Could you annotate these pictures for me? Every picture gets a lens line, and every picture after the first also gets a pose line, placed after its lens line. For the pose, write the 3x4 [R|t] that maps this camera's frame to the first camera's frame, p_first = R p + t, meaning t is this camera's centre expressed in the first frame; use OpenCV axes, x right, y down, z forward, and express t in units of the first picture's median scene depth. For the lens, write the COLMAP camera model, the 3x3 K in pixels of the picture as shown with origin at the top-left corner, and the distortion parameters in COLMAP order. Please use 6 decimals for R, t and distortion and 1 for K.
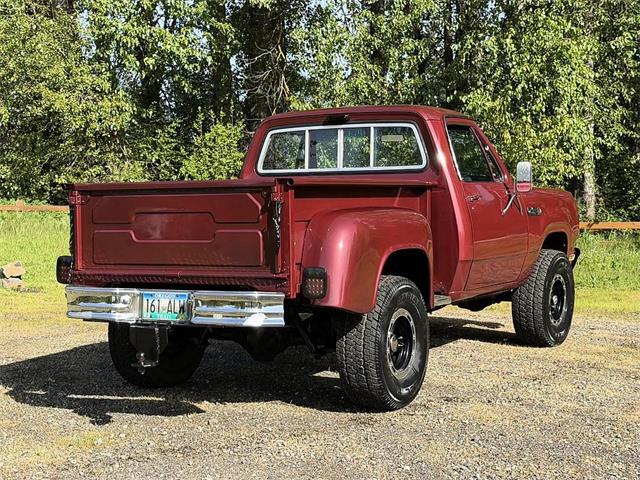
lens RADIAL K [[1265.7, 0, 320.0], [0, 1265.7, 240.0], [0, 0, 1]] dist [0.252750, 0.176200]
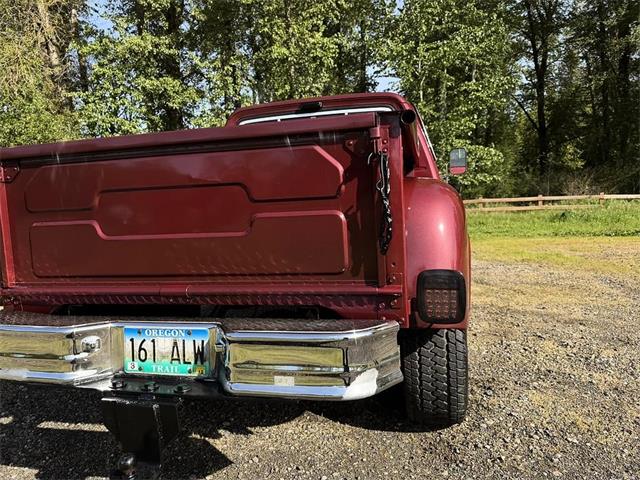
lens RADIAL K [[455.3, 0, 333.1], [0, 455.3, 238.7], [0, 0, 1]] dist [0.034420, -0.034333]
pose [[0.954797, -0.056180, 0.291900, -0.106218], [0.042899, 0.997740, 0.051707, -0.005529], [-0.294146, -0.036848, 0.955050, 0.774072]]
